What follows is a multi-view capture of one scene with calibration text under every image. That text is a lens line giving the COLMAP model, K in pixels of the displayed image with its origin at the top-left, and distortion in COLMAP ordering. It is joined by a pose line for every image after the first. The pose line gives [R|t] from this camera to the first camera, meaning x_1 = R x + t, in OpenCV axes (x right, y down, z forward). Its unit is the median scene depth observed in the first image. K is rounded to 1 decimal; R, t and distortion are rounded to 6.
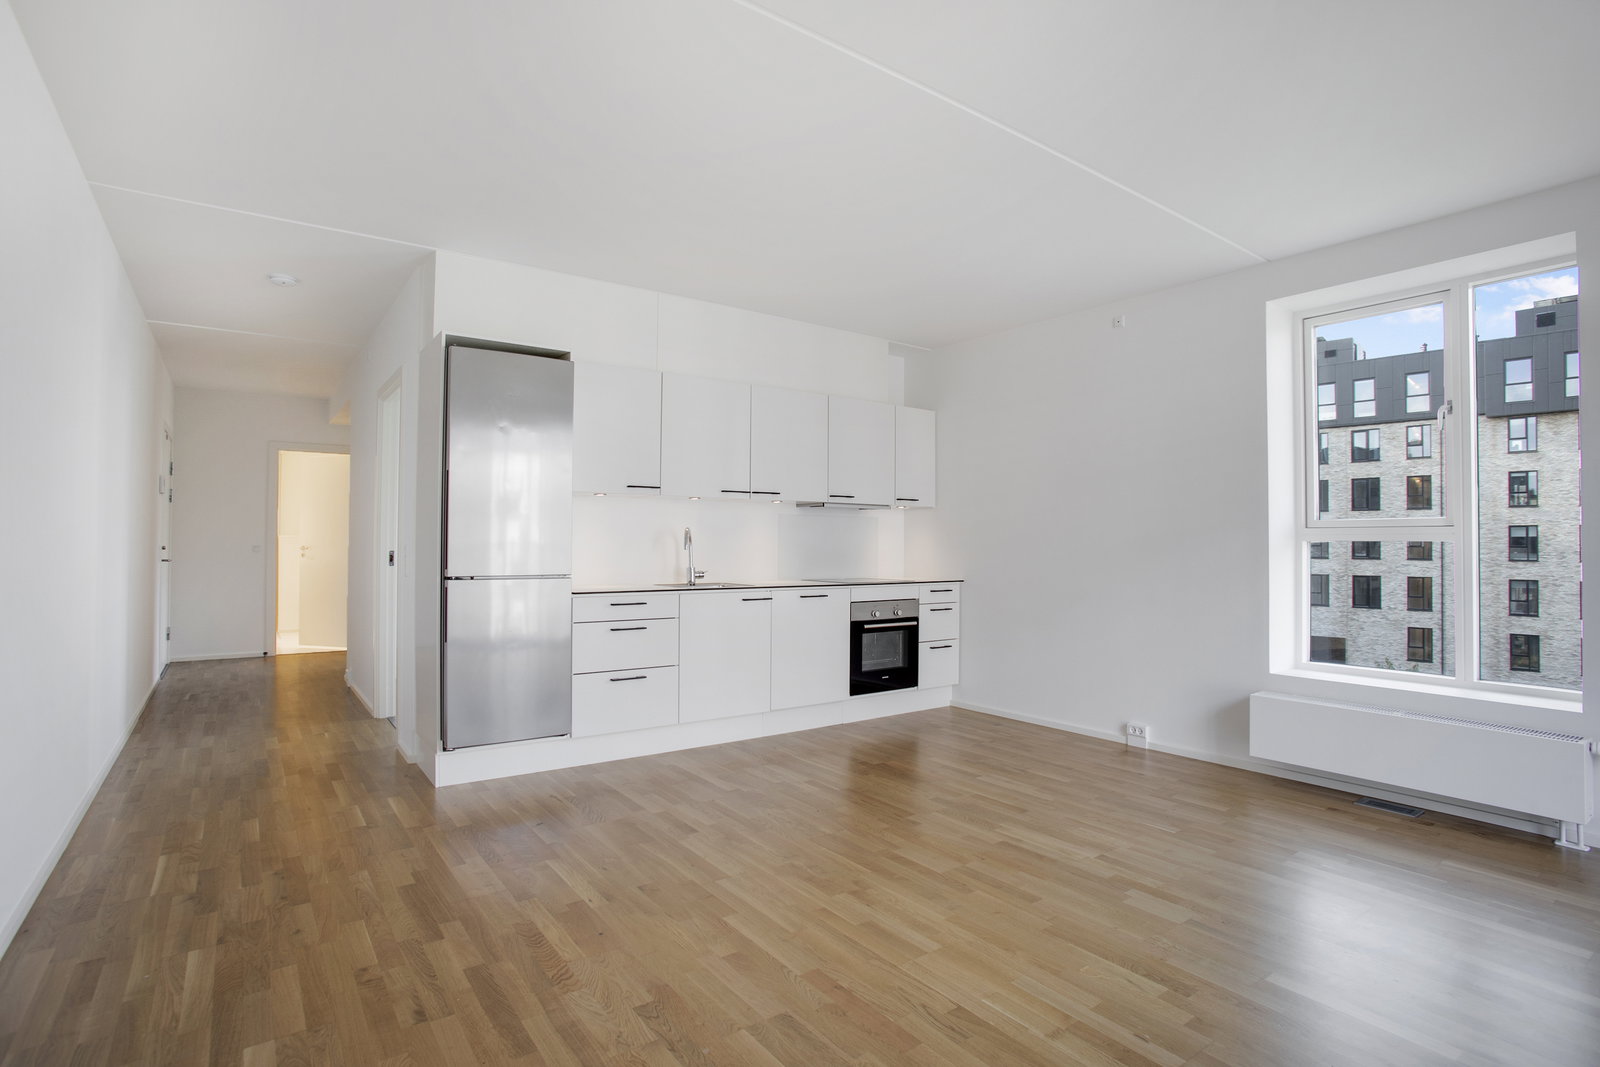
lens RADIAL K [[806.5, 0, 801.7], [0, 806.5, 534.1], [0, 0, 1]] dist [-0.028962, 0.010767]
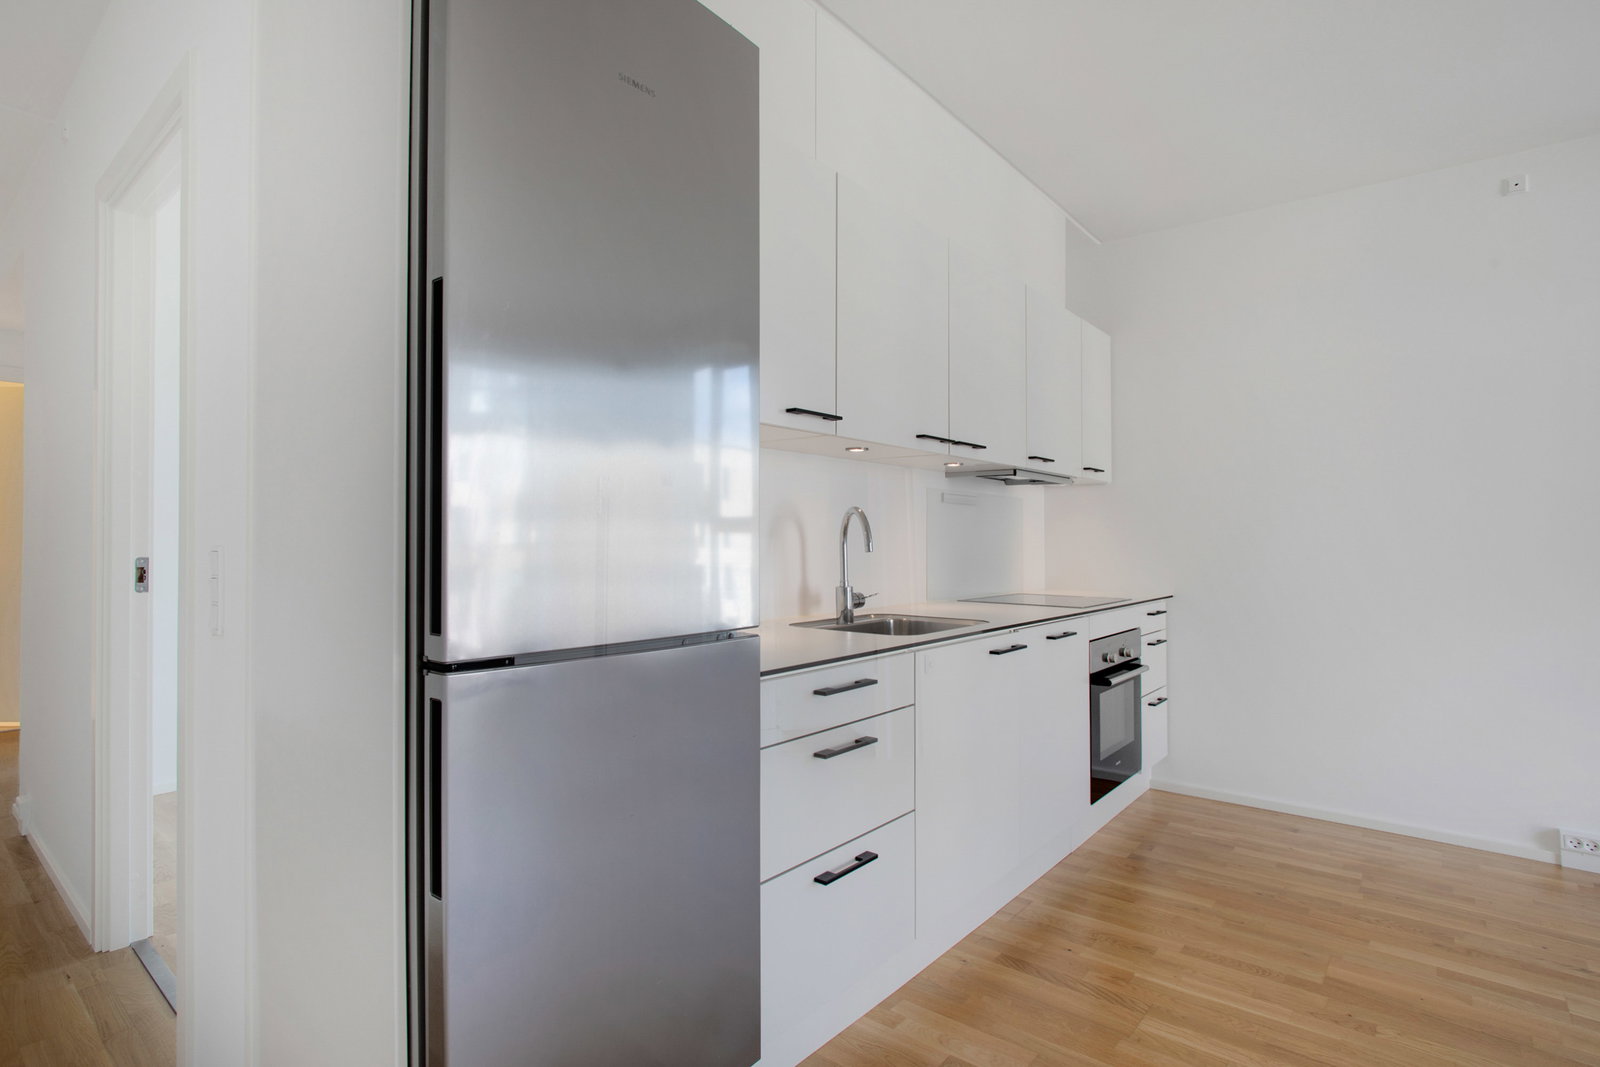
lens RADIAL K [[806.5, 0, 803.4], [0, 806.5, 539.8], [0, 0, 1]] dist [-0.028962, 0.010767]
pose [[0.966341, -0.000017, 0.257266, -0.290793], [-0.003926, 0.999883, 0.014811, 0.005044], [-0.257236, -0.015322, 0.966227, 0.520778]]
